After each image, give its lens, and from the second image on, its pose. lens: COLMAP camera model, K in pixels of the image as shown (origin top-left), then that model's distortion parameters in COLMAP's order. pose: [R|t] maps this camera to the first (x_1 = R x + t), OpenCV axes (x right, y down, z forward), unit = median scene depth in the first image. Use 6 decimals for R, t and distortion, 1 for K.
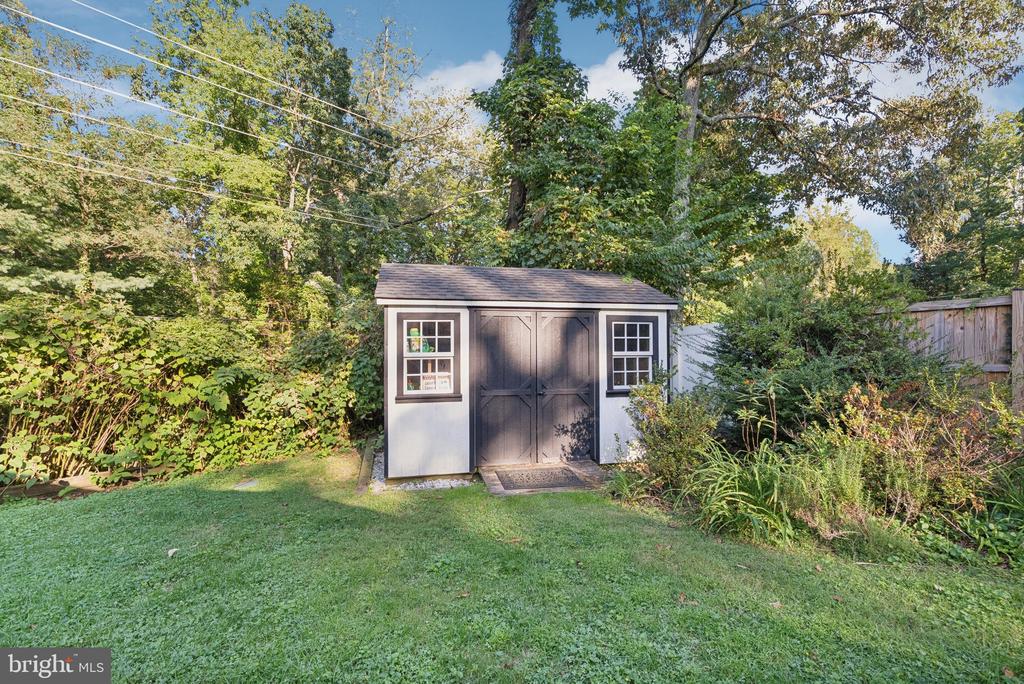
lens RADIAL K [[466.3, 0, 511.6], [0, 466.3, 342.0], [0, 0, 1]] dist [-0.000914, 0.000696]
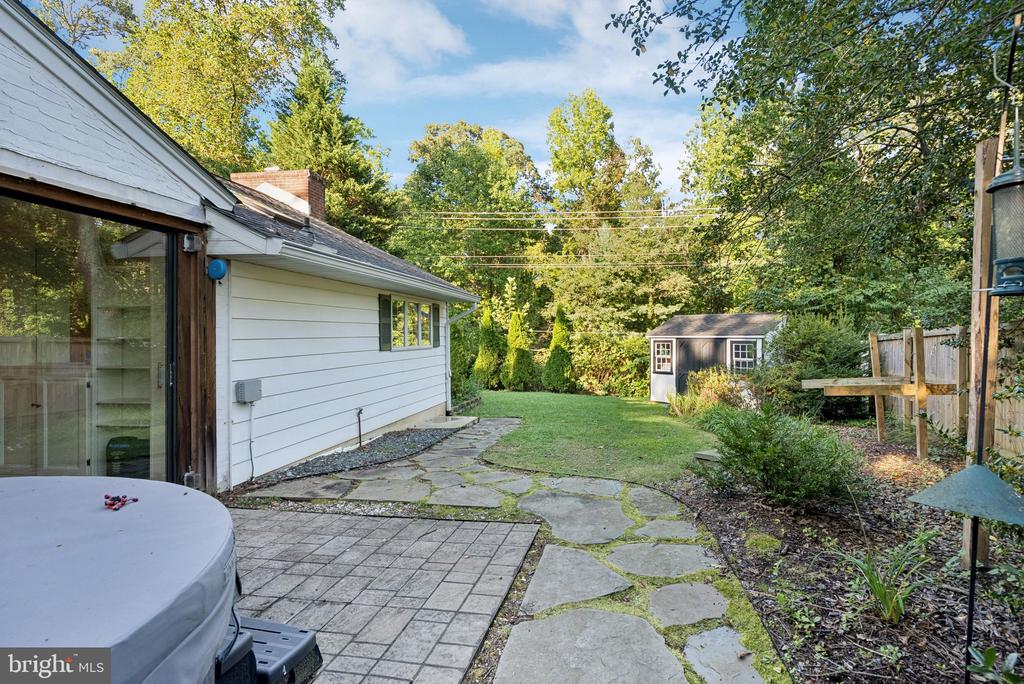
lens RADIAL K [[466.3, 0, 513.6], [0, 466.3, 340.3], [0, 0, 1]] dist [-0.000914, 0.000696]
pose [[0.381152, 0.007712, -0.924480, 1.773338], [0.010986, 0.999857, 0.012870, -0.096395], [0.924447, -0.015062, 0.381013, -0.713242]]
